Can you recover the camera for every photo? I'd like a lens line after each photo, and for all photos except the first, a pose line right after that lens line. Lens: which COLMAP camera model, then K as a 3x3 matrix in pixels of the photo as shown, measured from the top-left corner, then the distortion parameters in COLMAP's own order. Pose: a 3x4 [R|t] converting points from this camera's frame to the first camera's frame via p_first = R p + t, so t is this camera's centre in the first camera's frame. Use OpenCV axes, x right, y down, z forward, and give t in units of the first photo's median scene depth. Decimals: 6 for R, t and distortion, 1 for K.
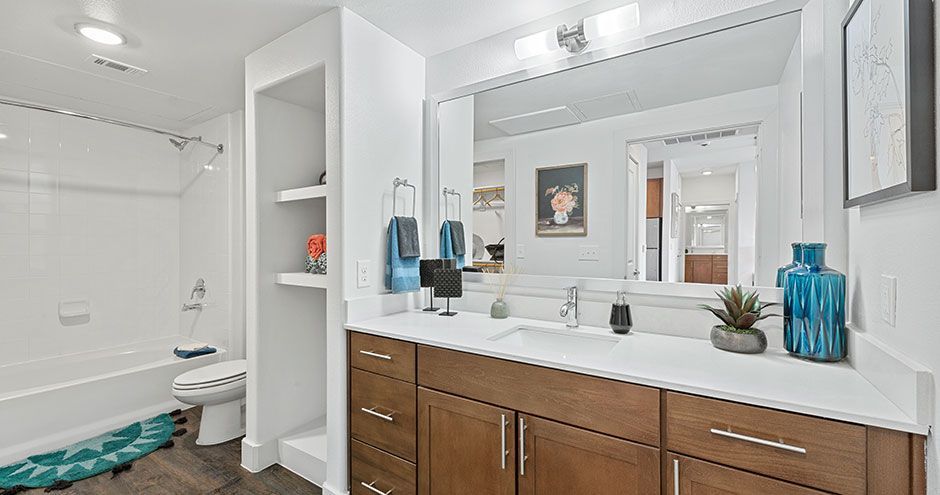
lens RADIAL K [[379.1, 0, 471.3], [0, 379.1, 244.9], [0, 0, 1]] dist [0.000593, 0.000634]
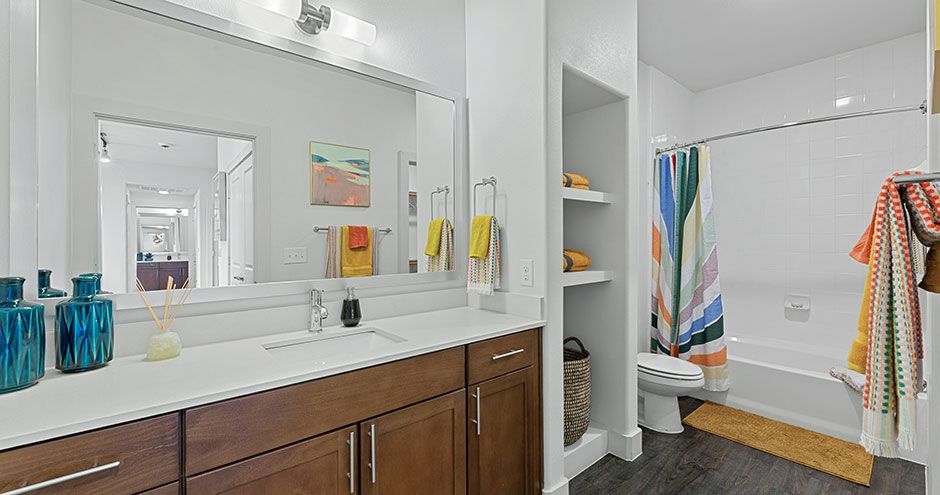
lens RADIAL K [[379.1, 0, 471.7], [0, 379.1, 246.1], [0, 0, 1]] dist [0.000593, 0.000634]
pose [[0.284327, 0.002671, 0.958724, -0.364874], [0.002645, 0.999990, -0.003570, 0.008437], [-0.958724, 0.003551, 0.284317, 0.255623]]
